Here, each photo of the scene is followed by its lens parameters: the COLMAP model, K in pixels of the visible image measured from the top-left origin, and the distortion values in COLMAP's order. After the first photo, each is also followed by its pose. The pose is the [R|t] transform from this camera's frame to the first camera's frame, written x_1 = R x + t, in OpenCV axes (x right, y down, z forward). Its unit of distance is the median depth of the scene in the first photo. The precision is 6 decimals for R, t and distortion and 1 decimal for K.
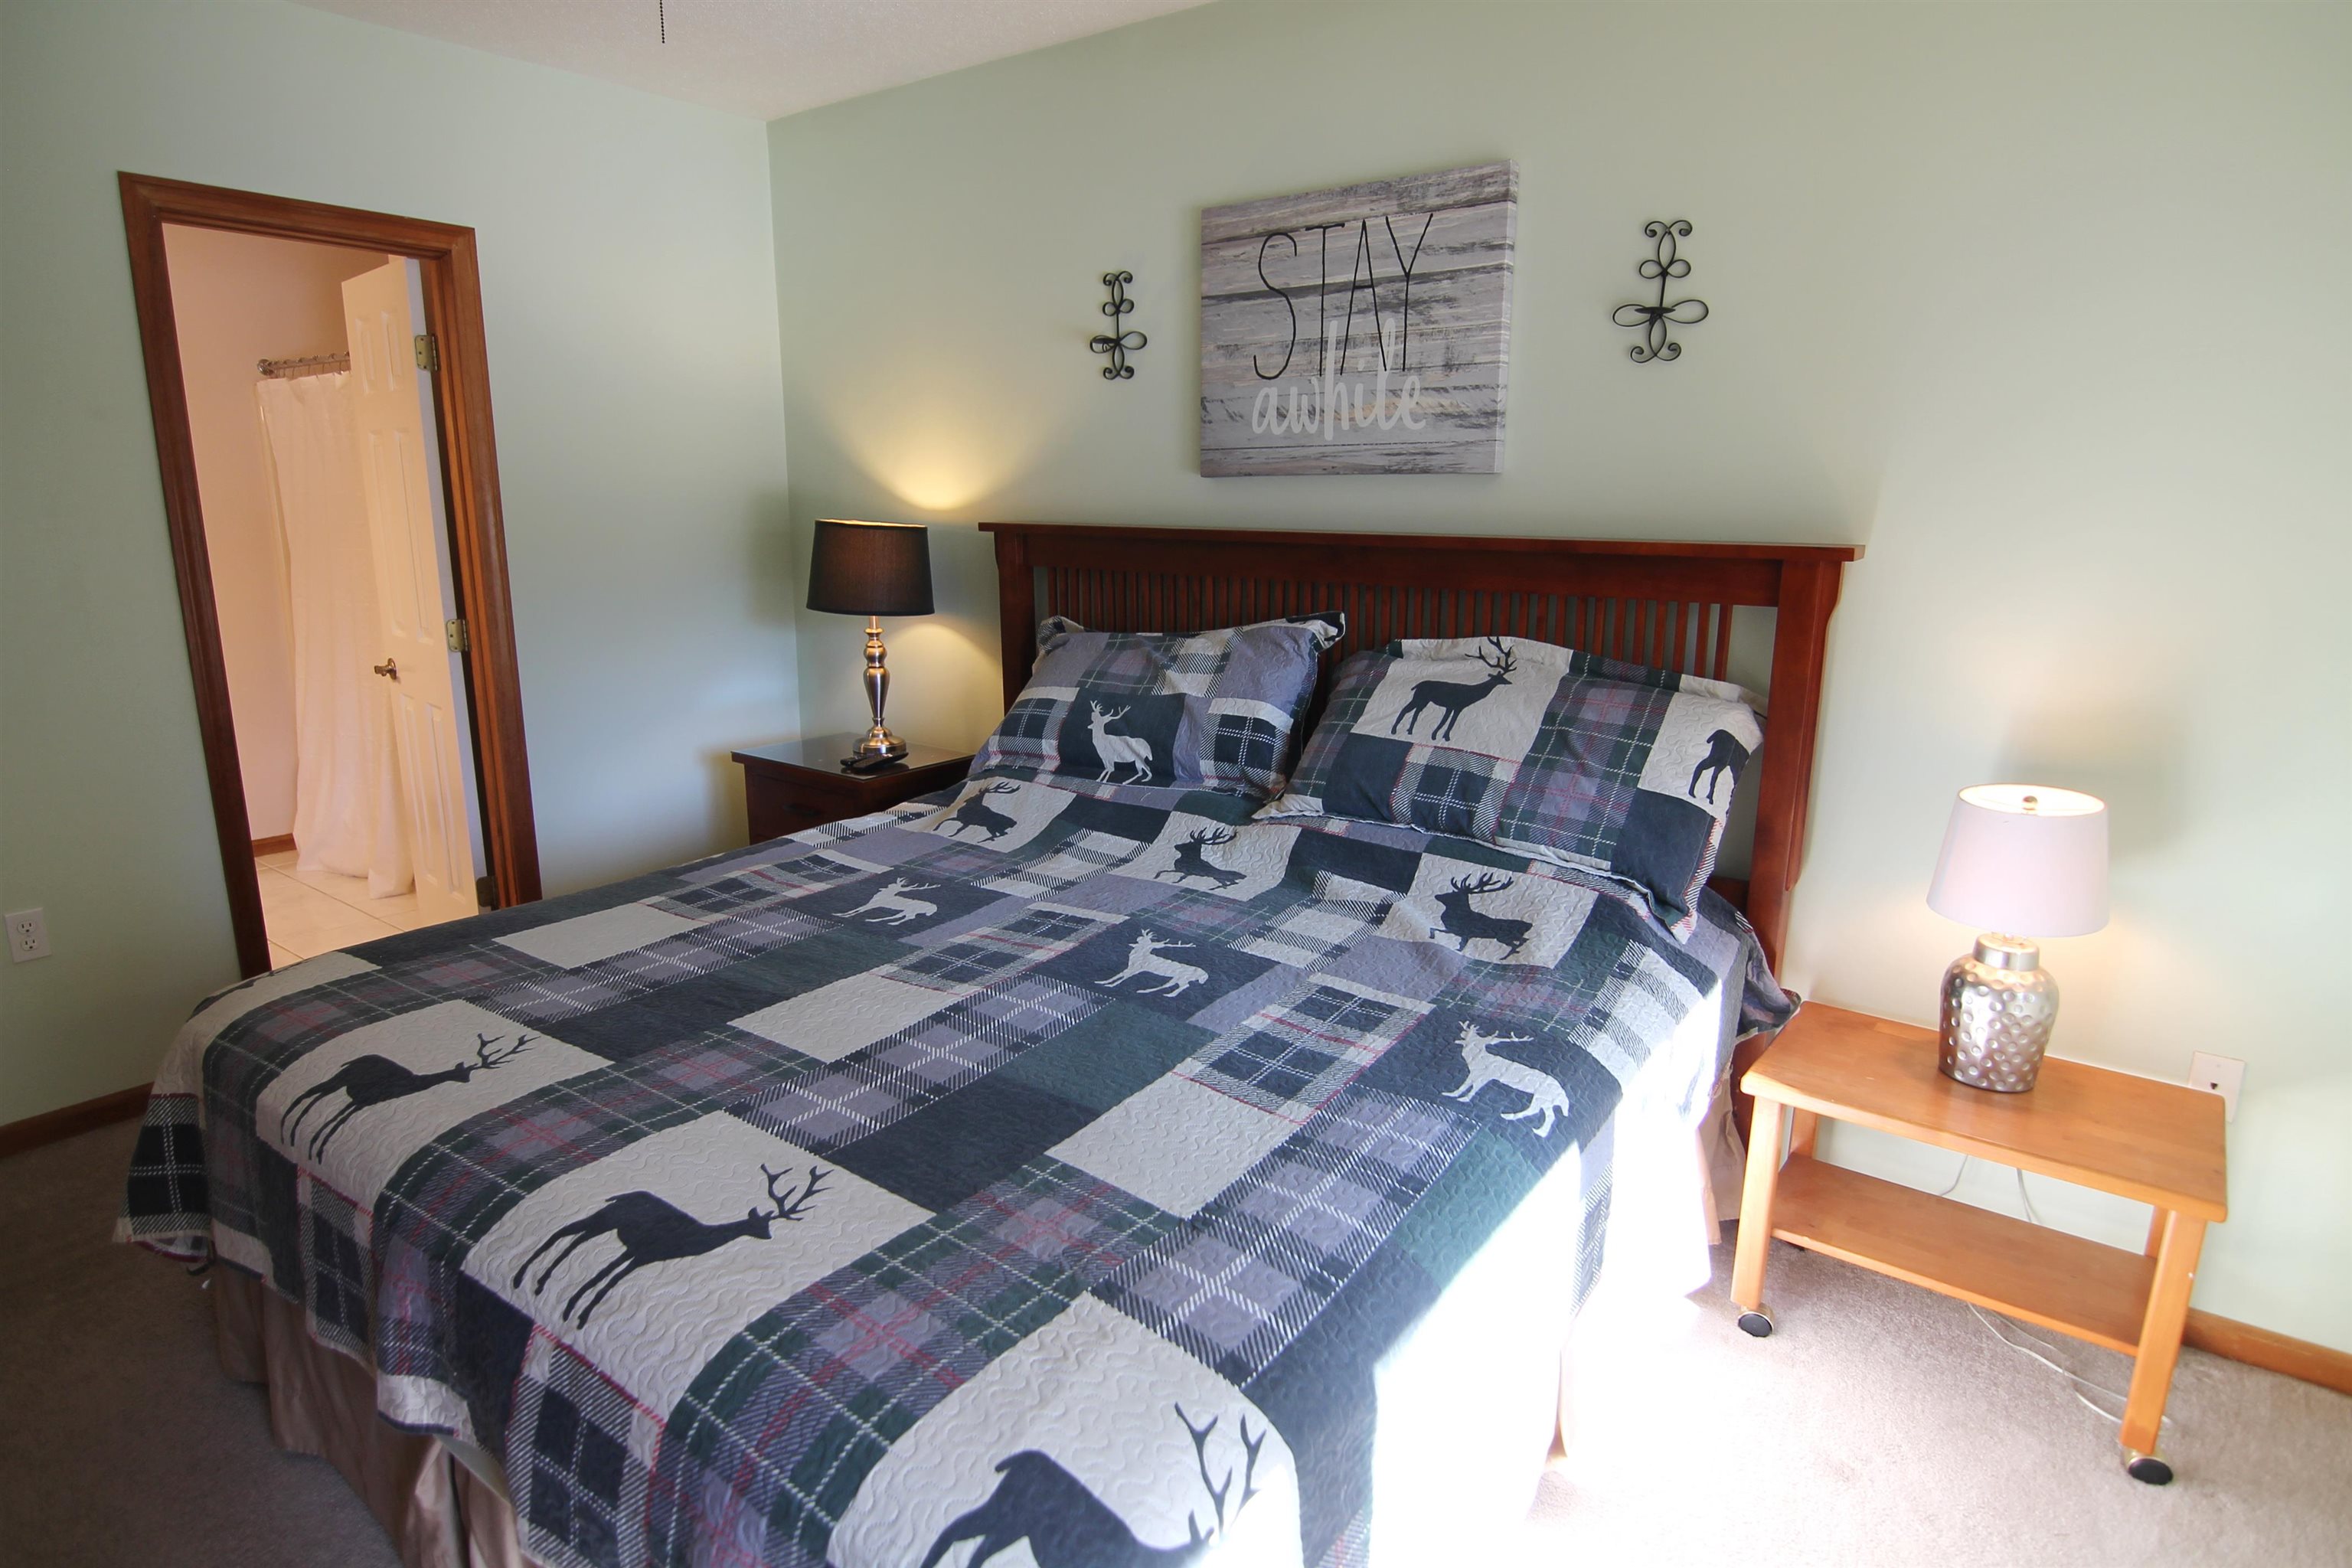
lens RADIAL K [[1279.7, 0, 1177.7], [0, 1279.7, 798.1], [0, 0, 1]] dist [-0.008094, -0.002273]
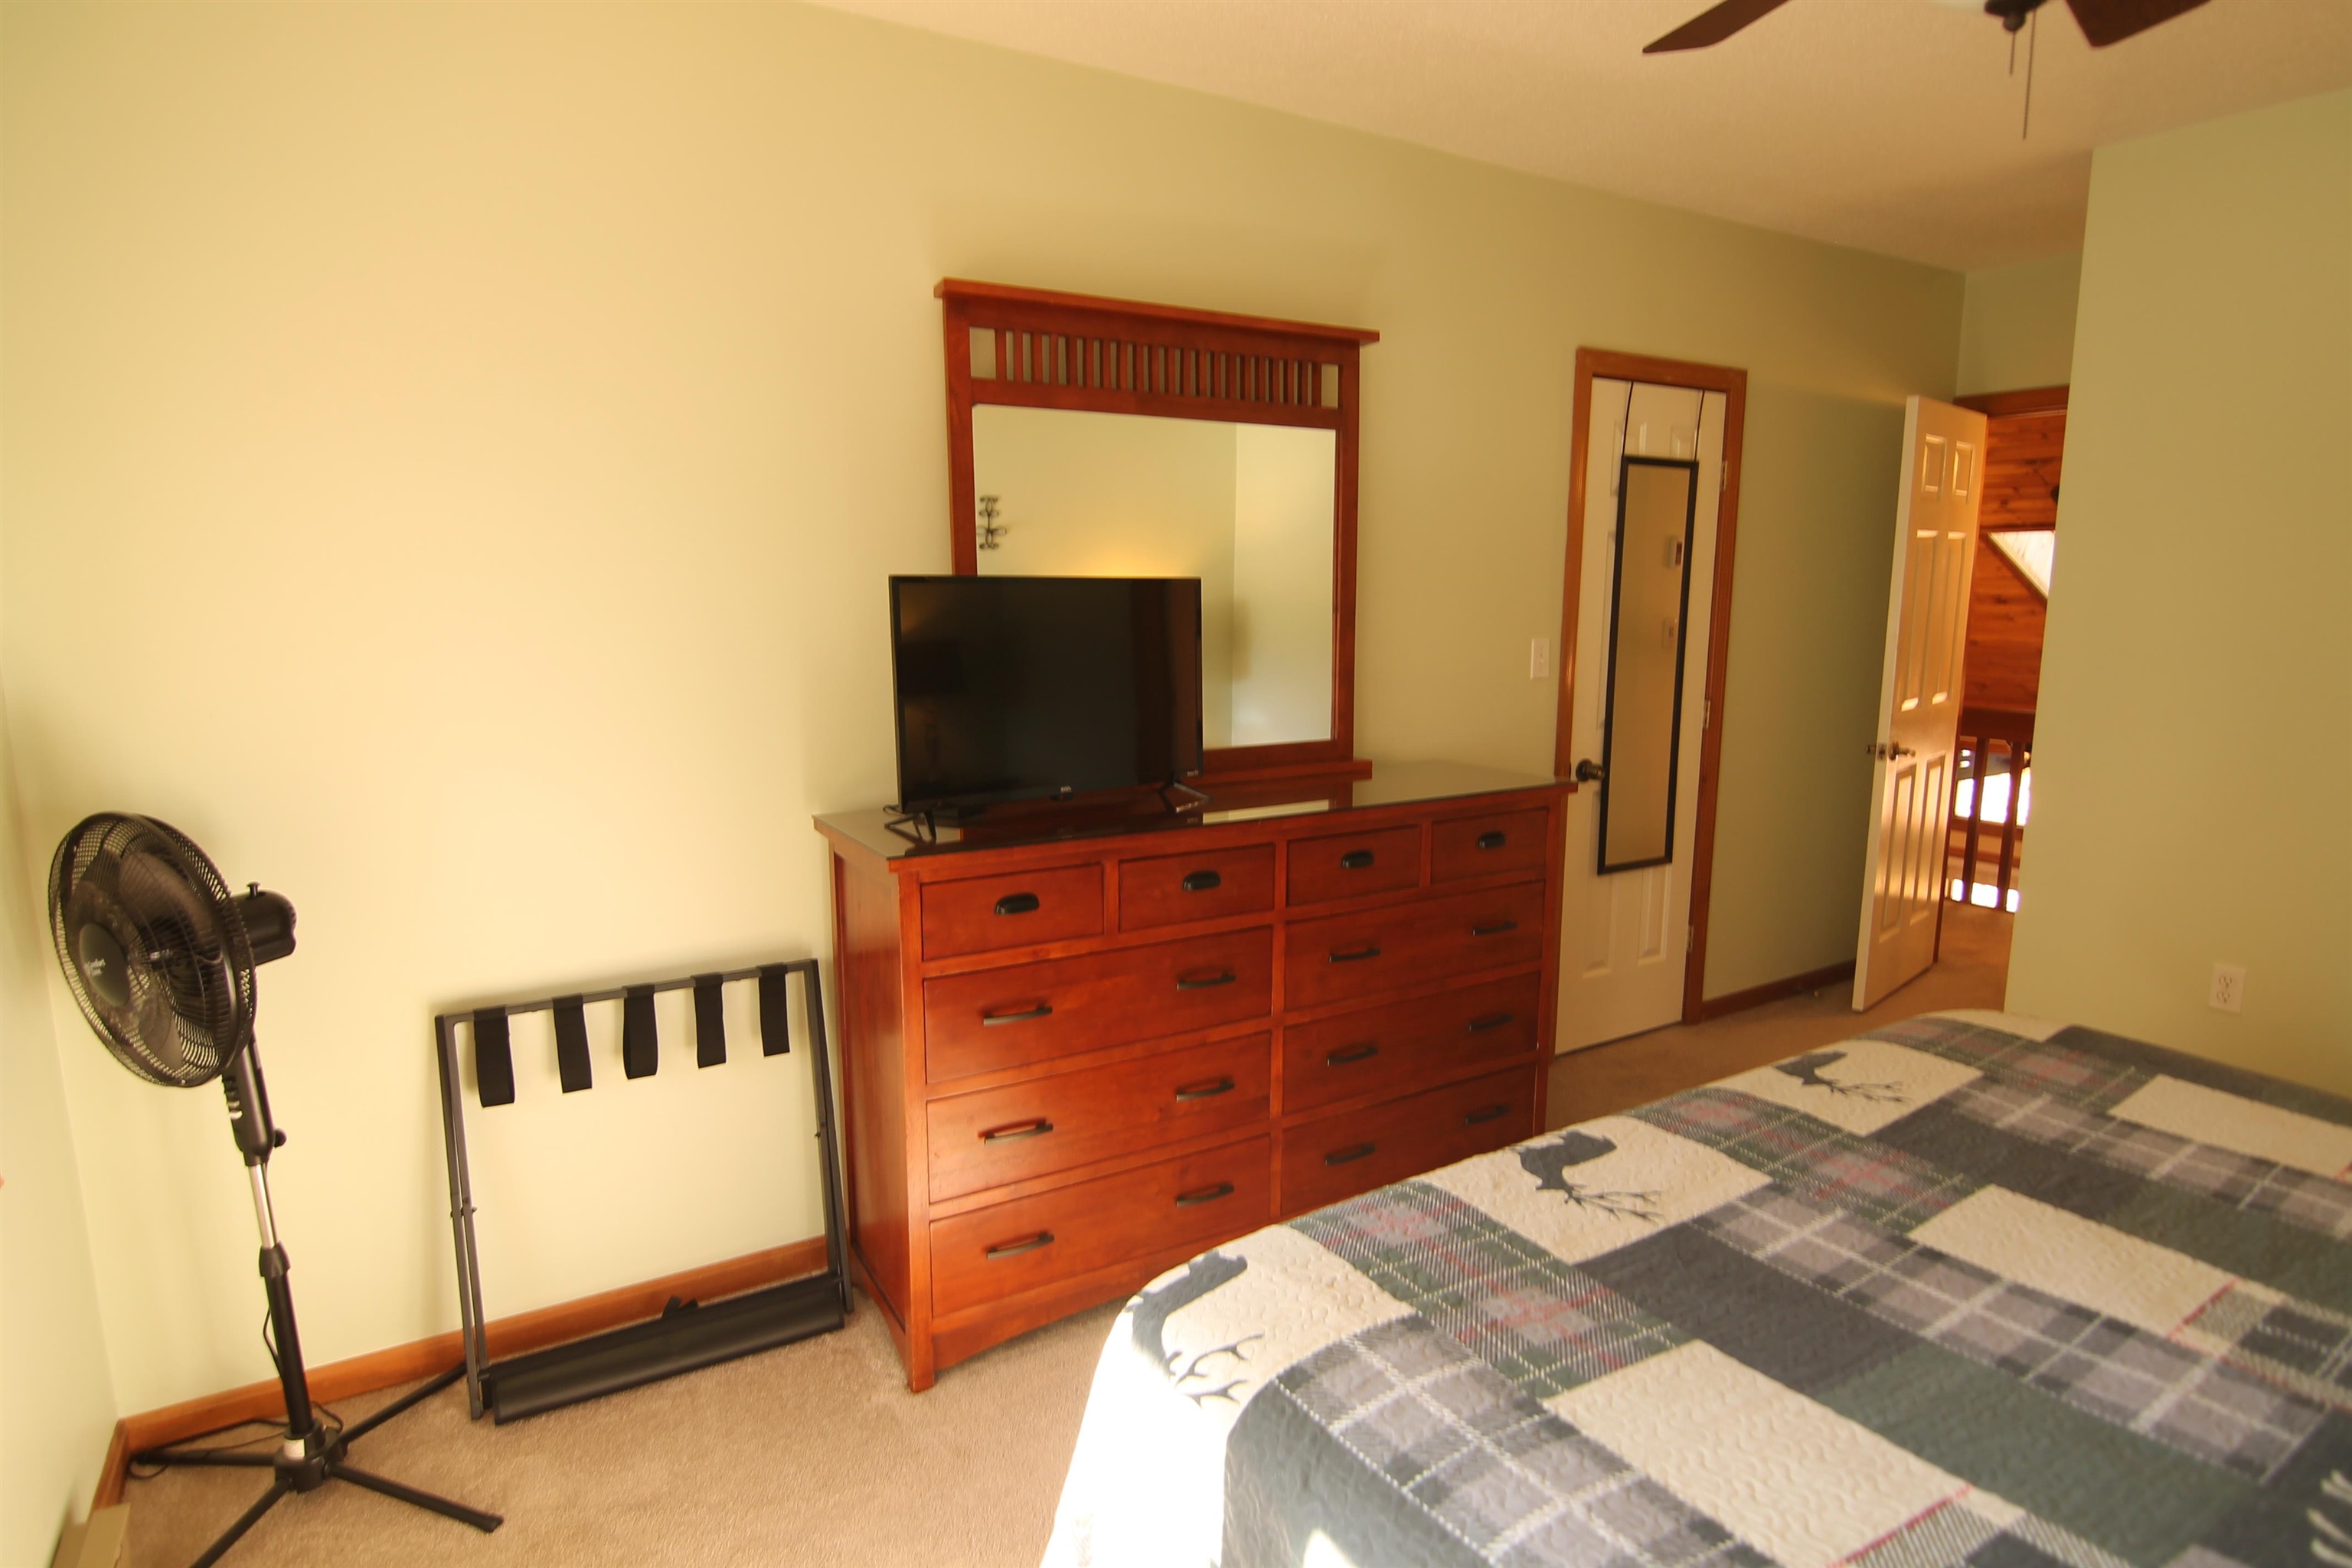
lens RADIAL K [[1279.7, 0, 1177.7], [0, 1279.7, 798.1], [0, 0, 1]] dist [-0.008094, -0.002273]
pose [[-0.371872, 0.147512, -0.916489, 0.720612], [-0.221881, 0.944551, 0.242059, -0.191772], [0.901377, 0.293366, -0.318522, 0.787351]]
